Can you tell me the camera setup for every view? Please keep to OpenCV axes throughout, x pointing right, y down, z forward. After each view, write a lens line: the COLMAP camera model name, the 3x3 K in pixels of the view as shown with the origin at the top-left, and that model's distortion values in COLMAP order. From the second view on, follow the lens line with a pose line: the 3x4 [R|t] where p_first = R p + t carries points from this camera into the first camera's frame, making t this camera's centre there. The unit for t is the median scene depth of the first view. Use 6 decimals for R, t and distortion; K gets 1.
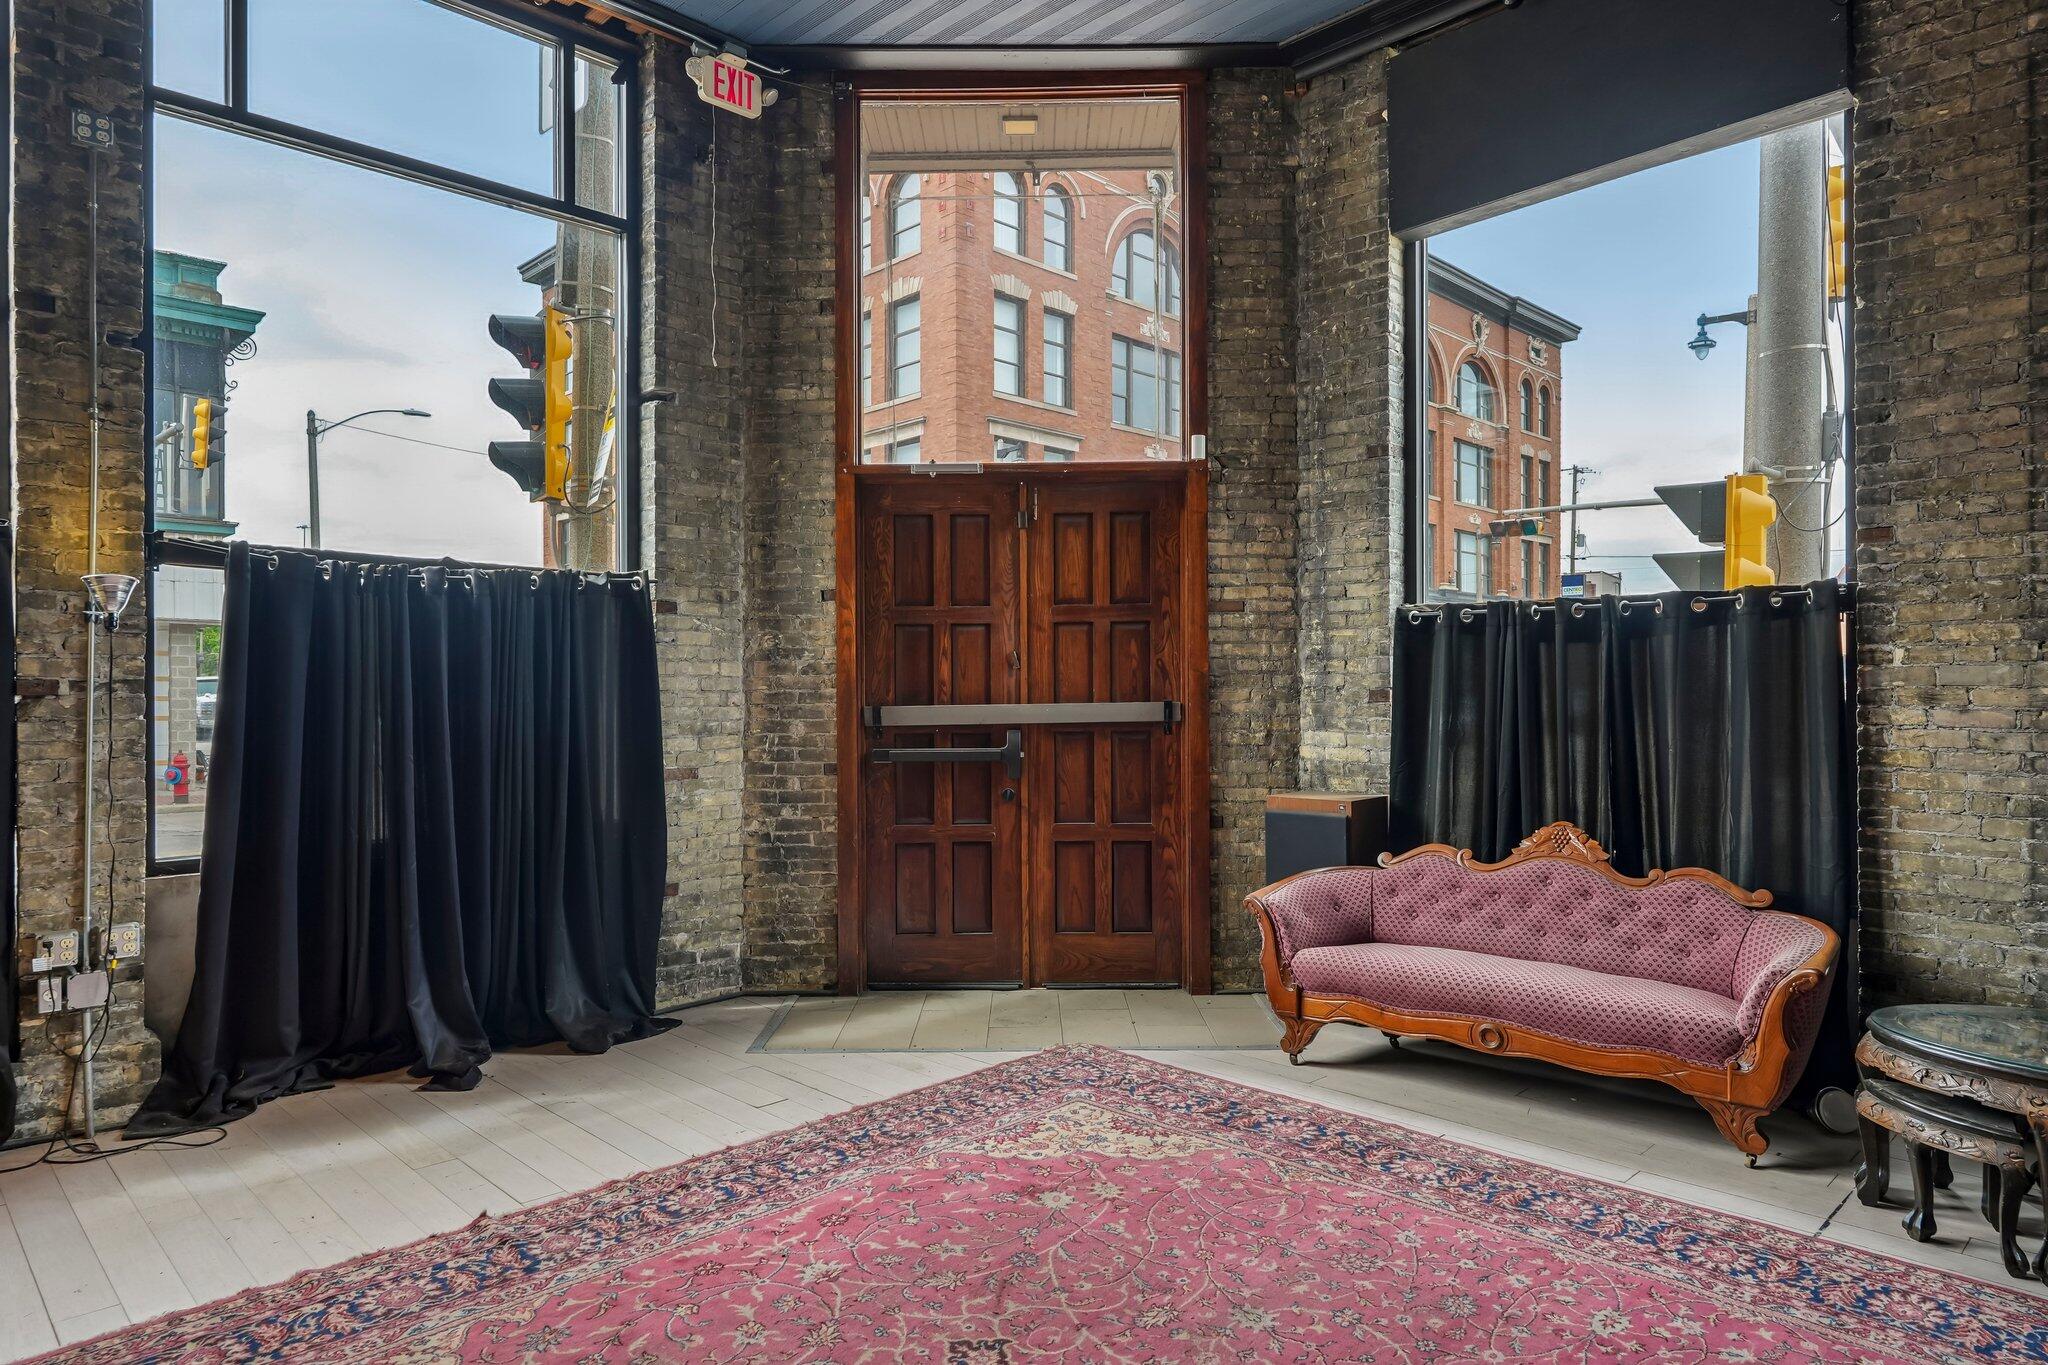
lens RADIAL K [[1232.3, 0, 1020.8], [0, 1232.3, 681.1], [0, 0, 1]] dist [-0.003345, 0.002825]
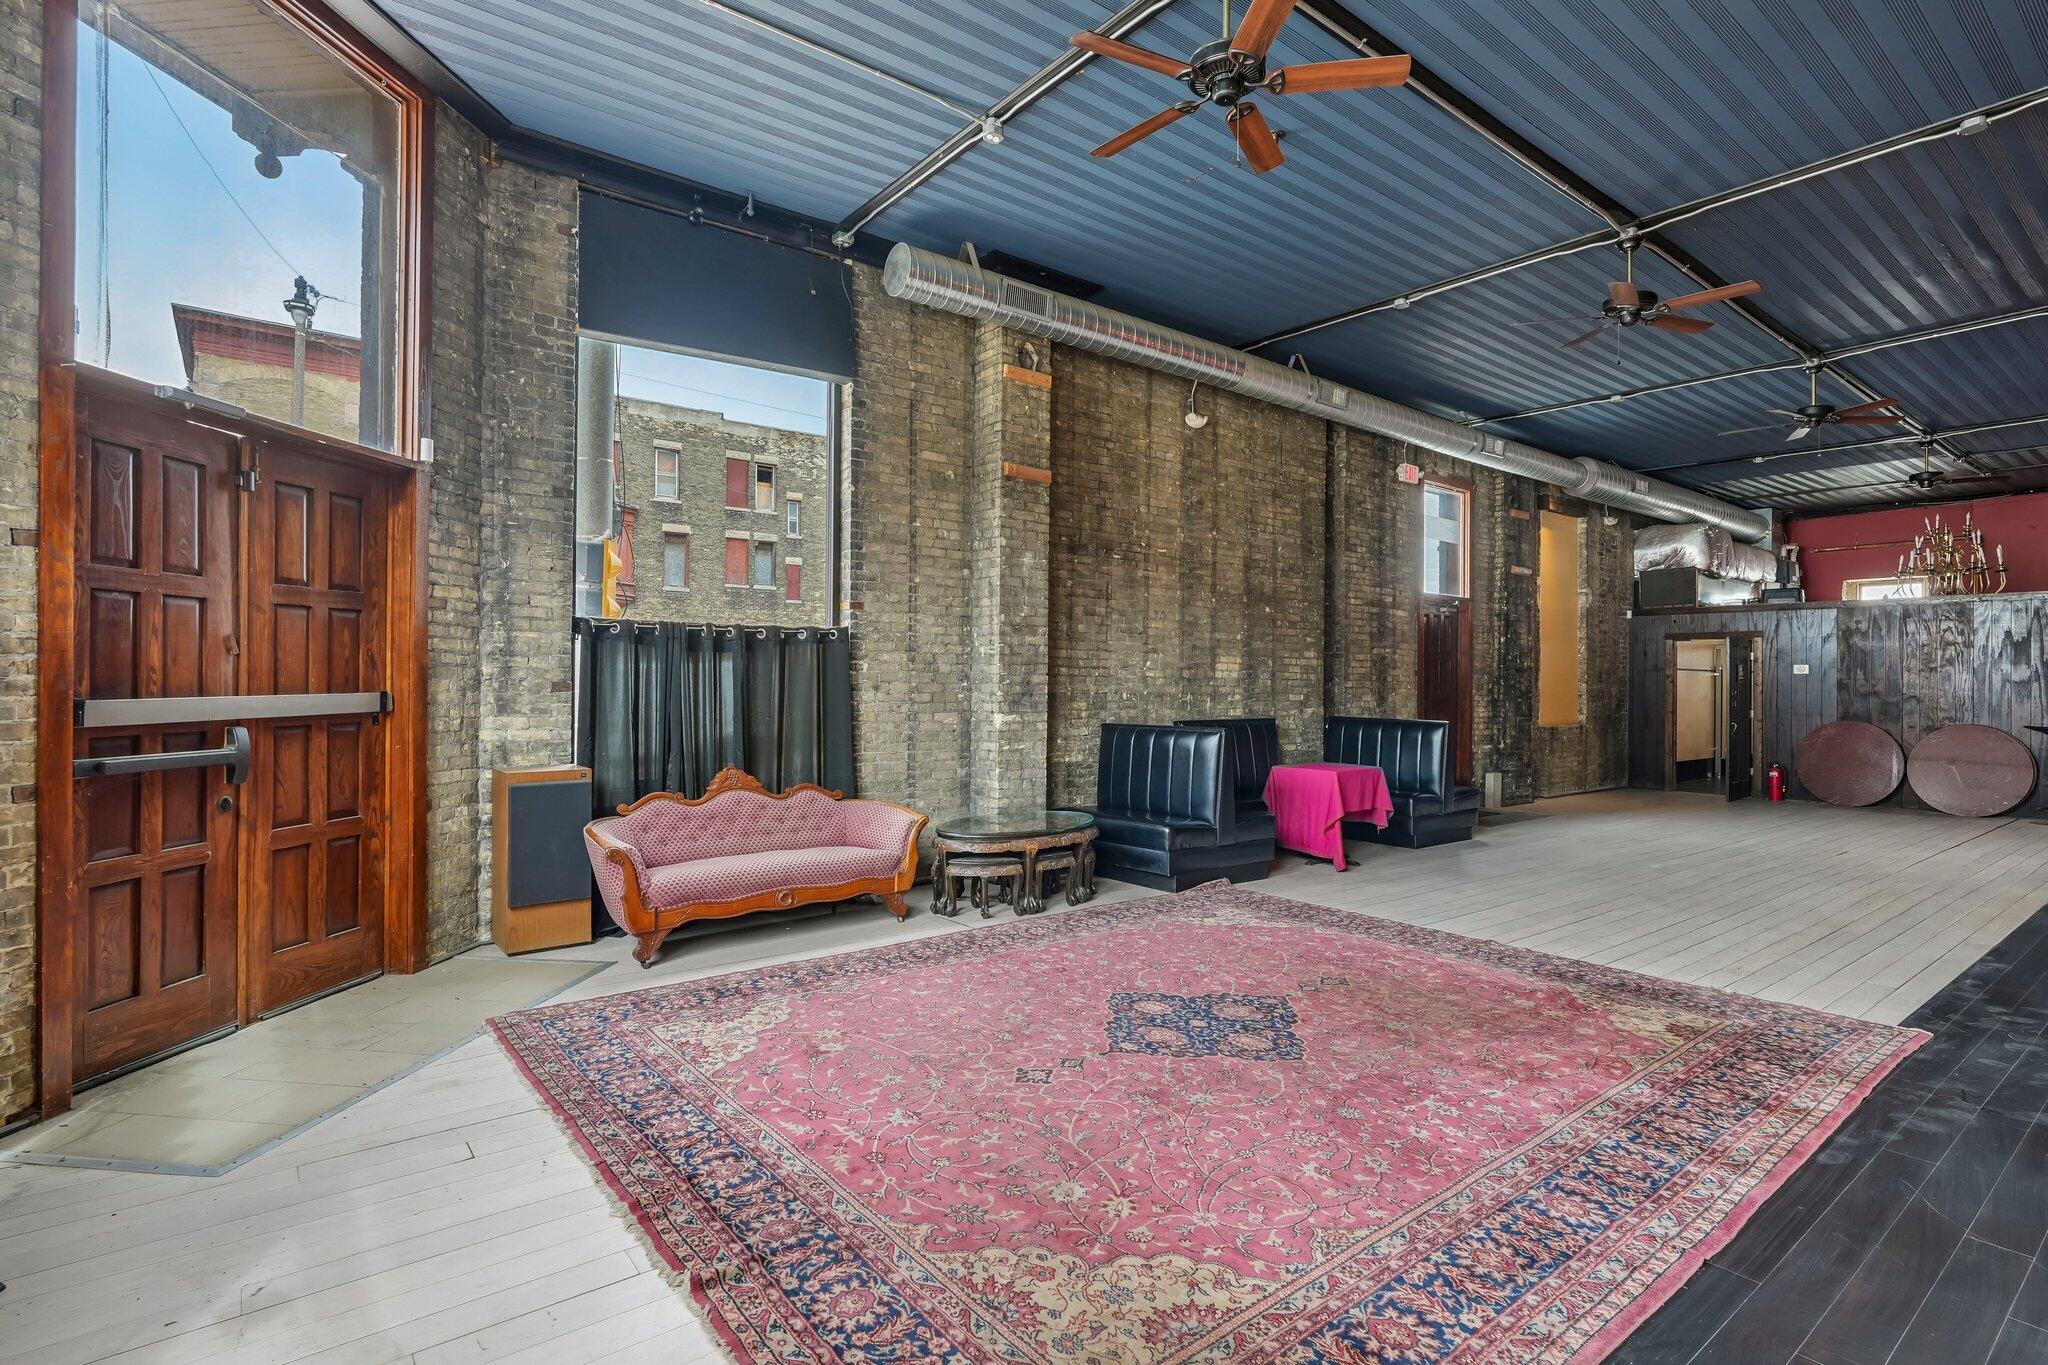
lens RADIAL K [[1006.6, 0, 1021.3], [0, 1006.6, 678.6], [0, 0, 1]] dist [-0.015638, 0.007734]
pose [[0.113956, 0.008971, 0.993445, -0.755470], [-0.011988, 0.999899, -0.007655, 0.006754], [-0.993413, -0.011037, 0.114052, 0.462710]]
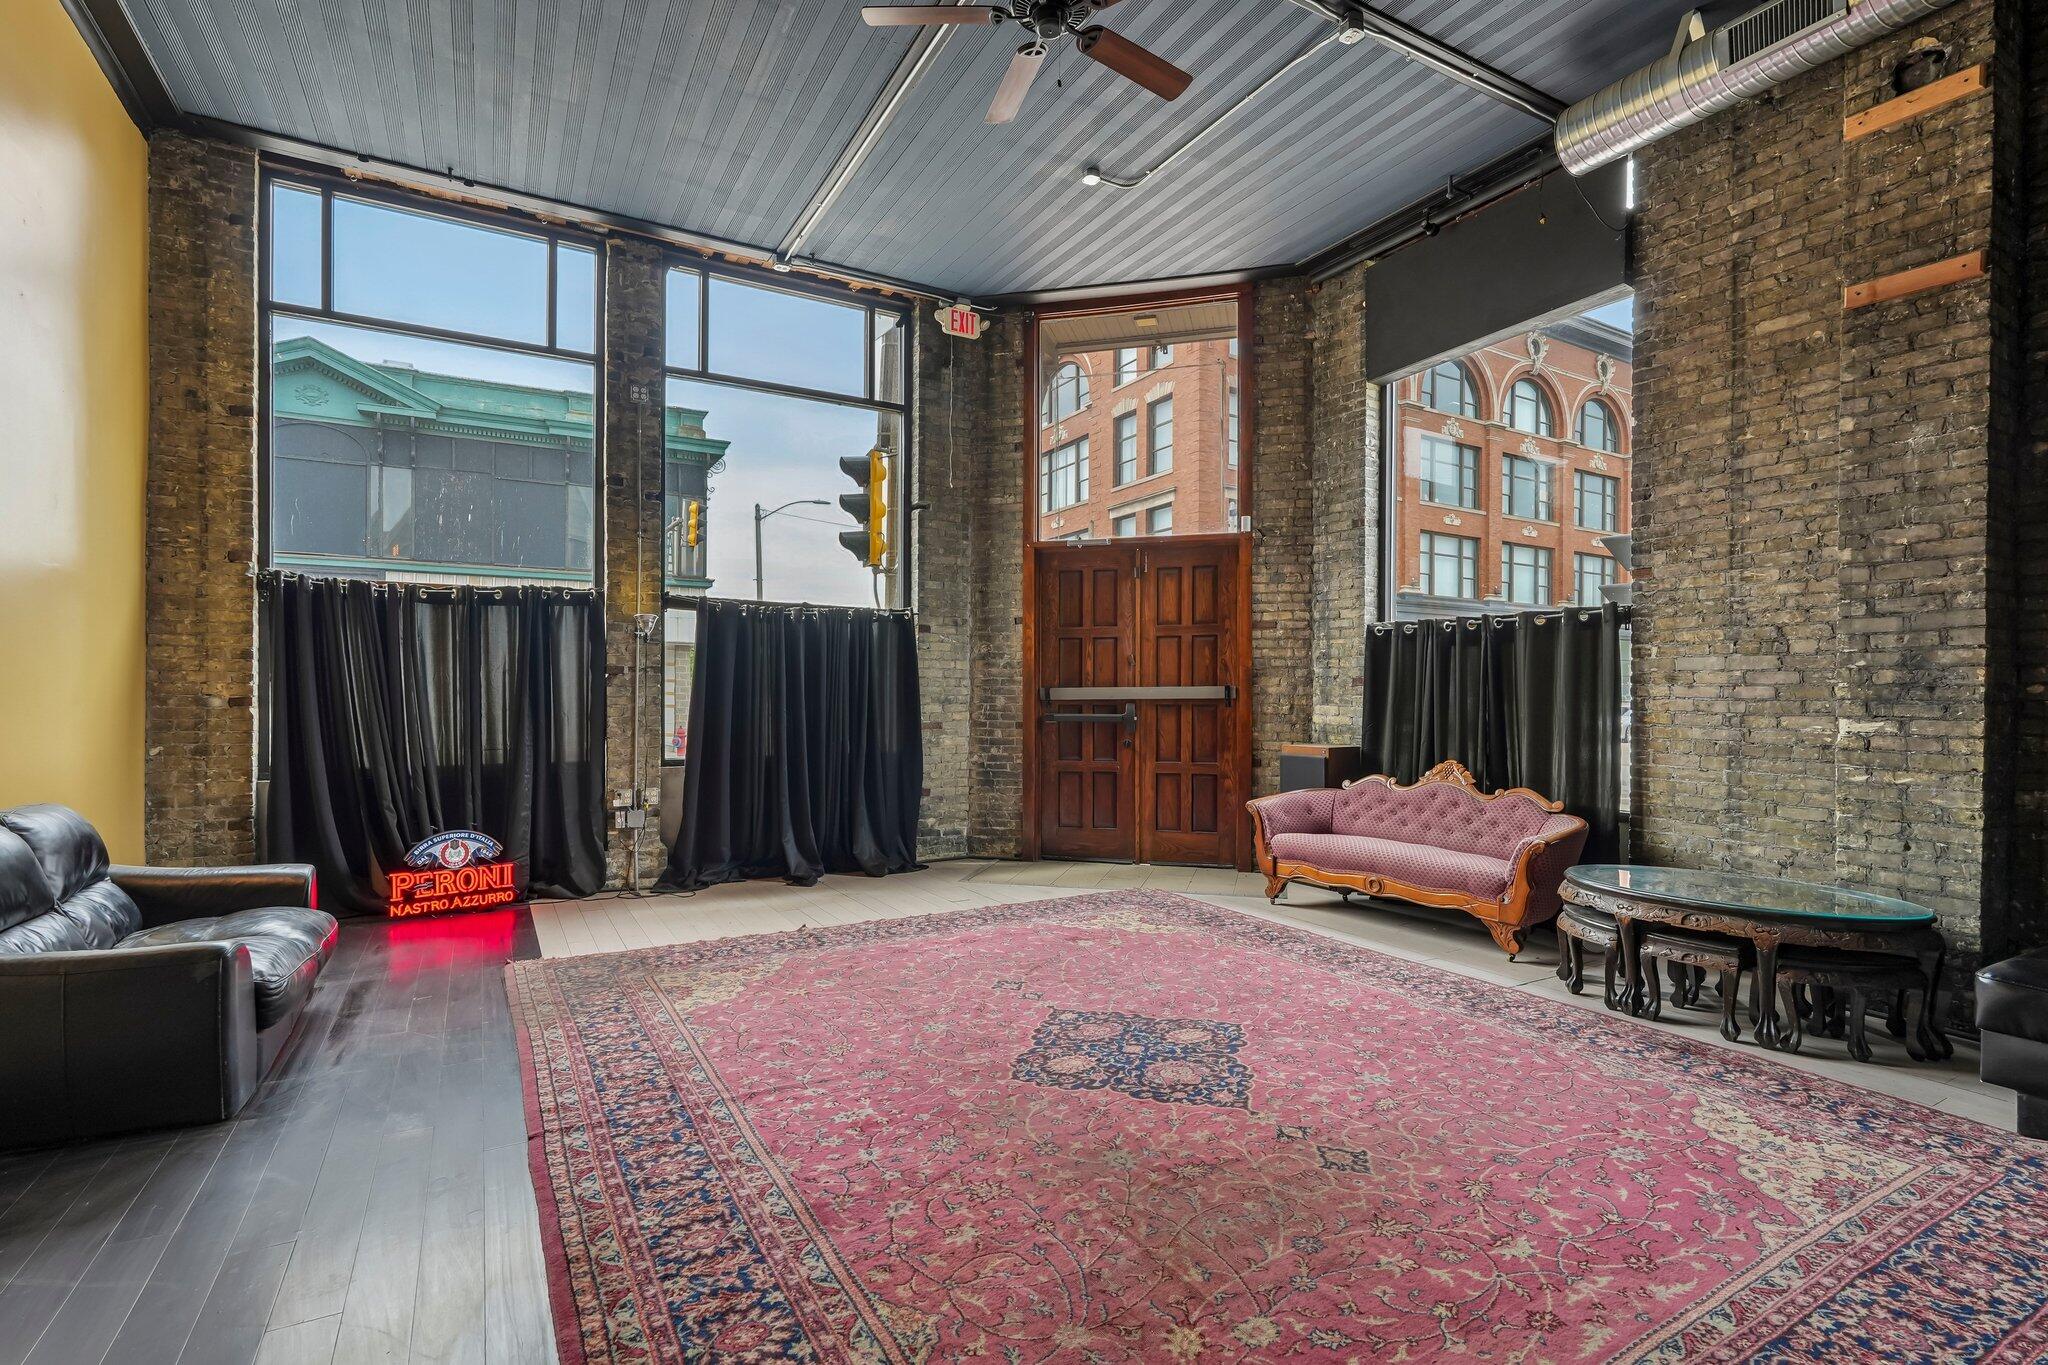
lens RADIAL K [[955.9, 0, 1023.2], [0, 955.9, 696.6], [0, 0, 1]] dist [-0.014649, 0.007866]
pose [[0.967381, 0.008427, -0.253186, 0.209579], [-0.006497, 0.999943, 0.008458, 0.025640], [0.253243, -0.006538, 0.967381, -0.292512]]
